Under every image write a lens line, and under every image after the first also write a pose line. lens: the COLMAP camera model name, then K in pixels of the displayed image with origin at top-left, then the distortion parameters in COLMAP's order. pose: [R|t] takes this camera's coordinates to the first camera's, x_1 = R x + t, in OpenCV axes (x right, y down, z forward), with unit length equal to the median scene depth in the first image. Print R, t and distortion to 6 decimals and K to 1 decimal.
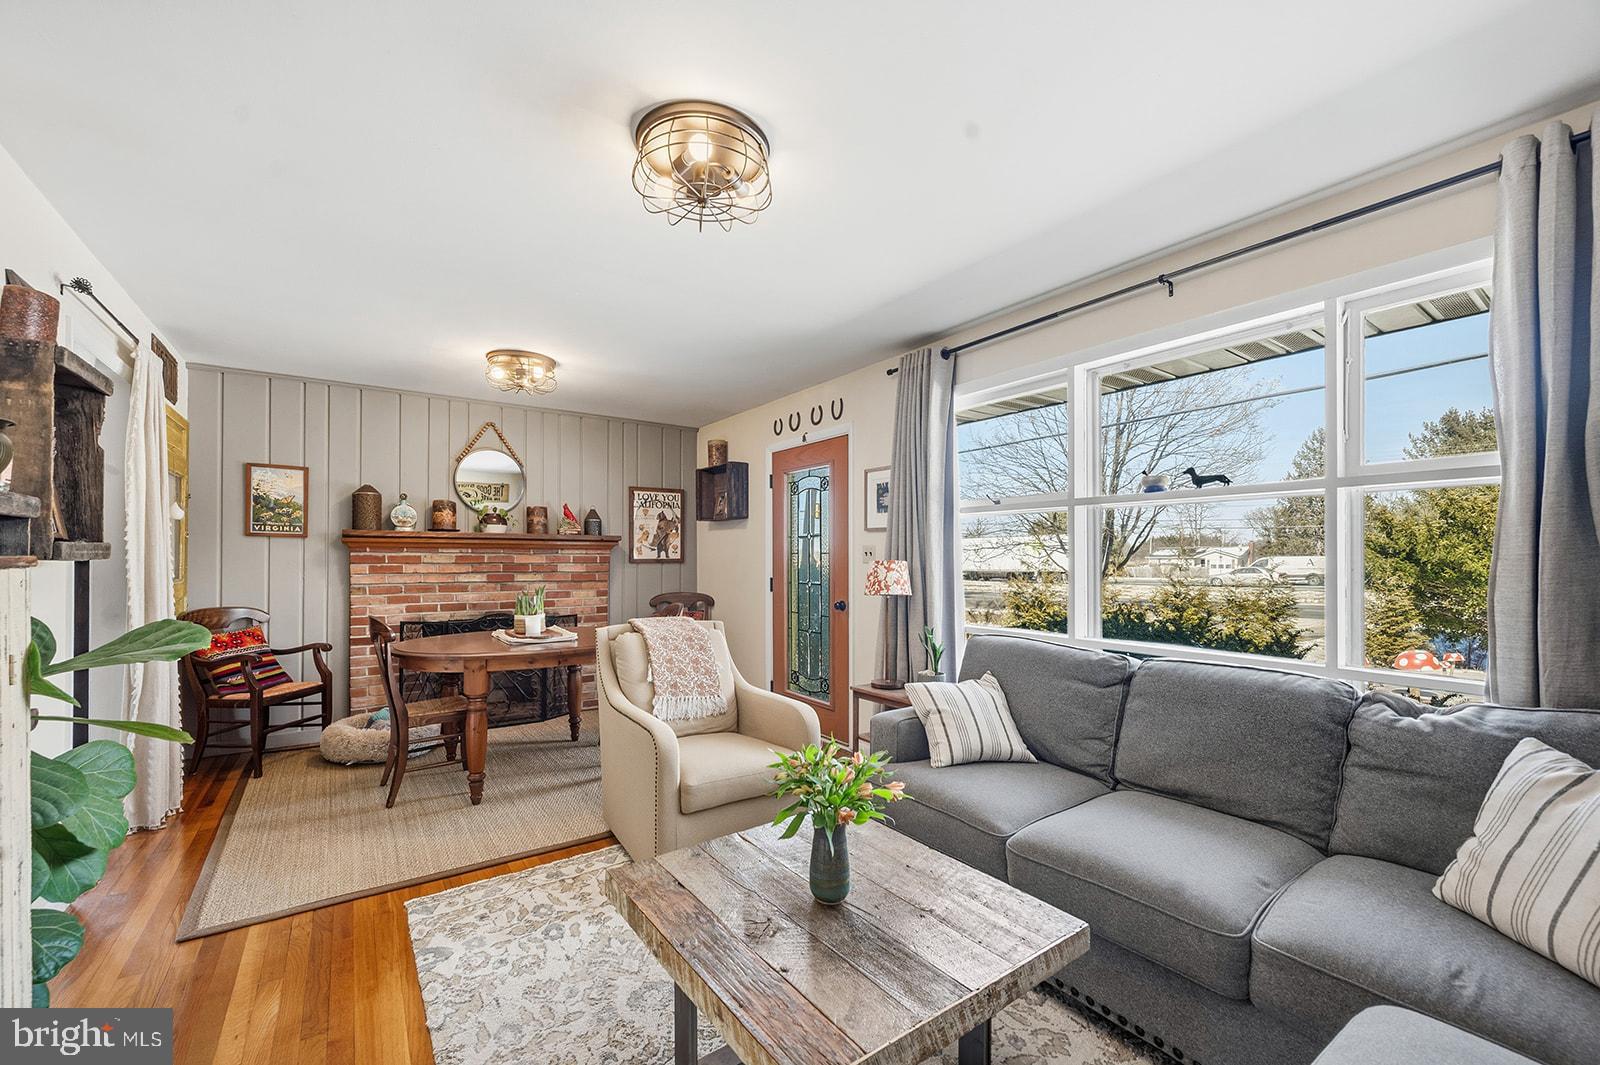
lens RADIAL K [[651.7, 0, 807.8], [0, 651.7, 551.3], [0, 0, 1]] dist [0.000420, 0.000154]
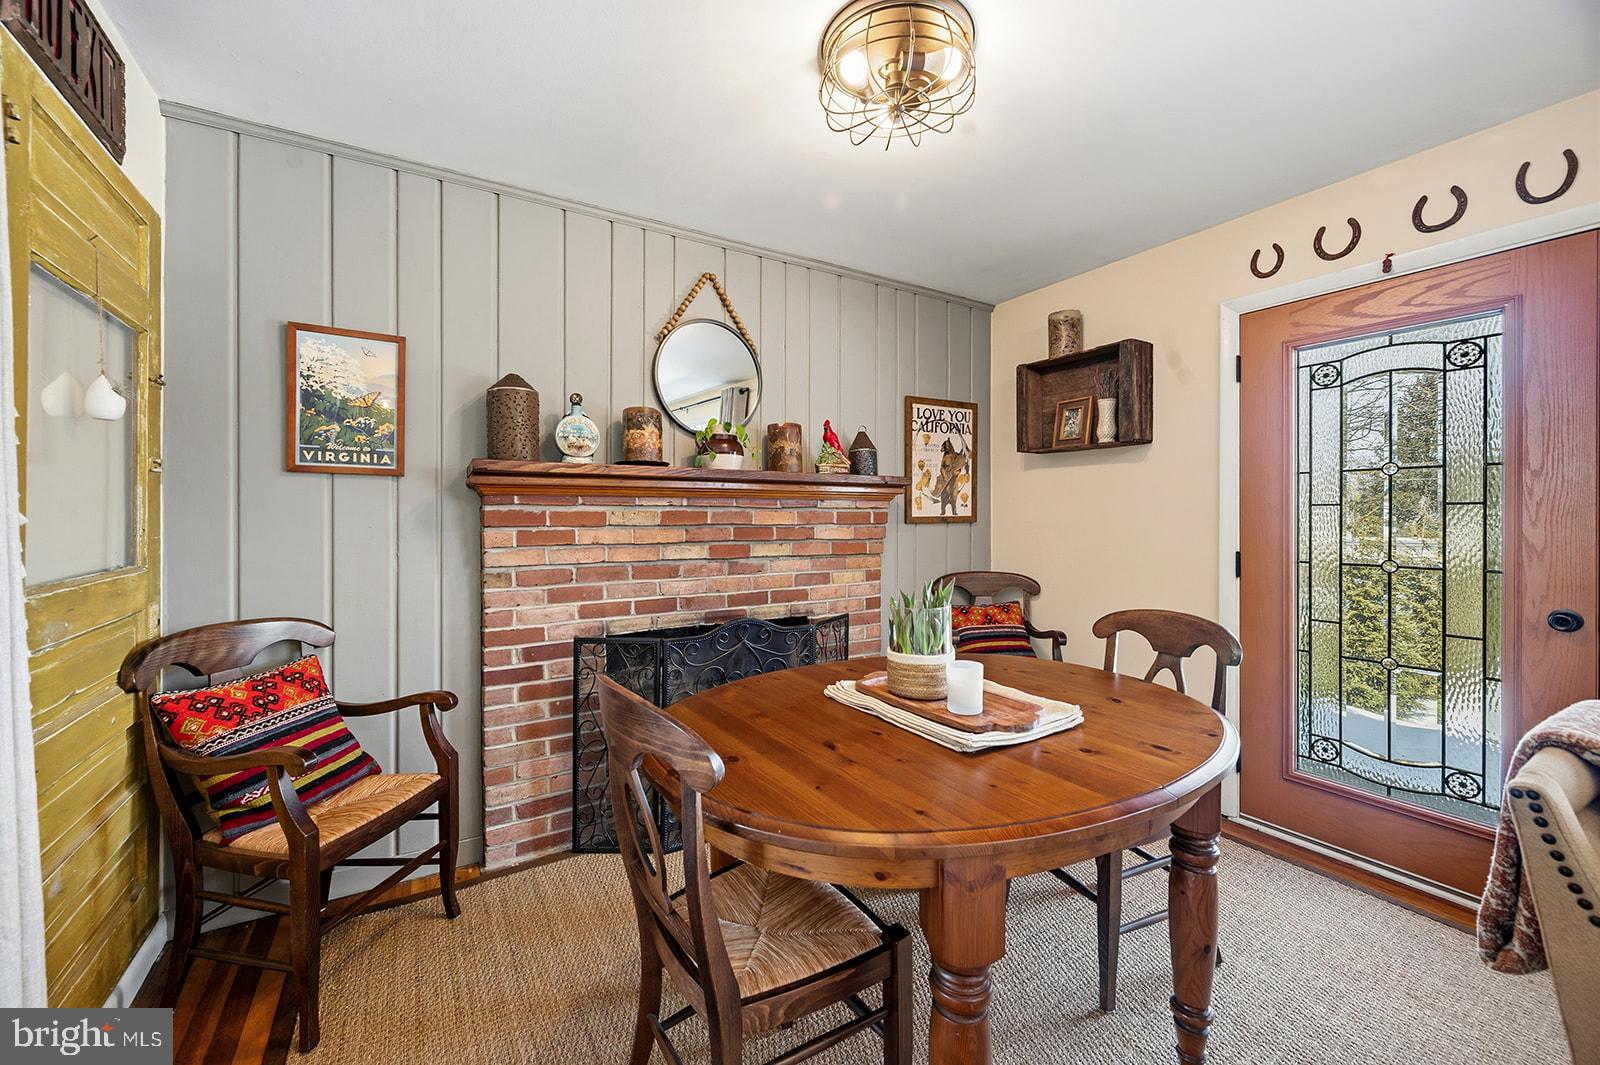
lens RADIAL K [[636.3, 0, 799.9], [0, 636.3, 513.8], [0, 0, 1]] dist [-0.001158, -0.000157]
pose [[0.997874, -0.002729, -0.065111, -0.394763], [0.003238, 0.999965, 0.007705, 0.005056], [0.065088, -0.007900, 0.997848, 0.484993]]
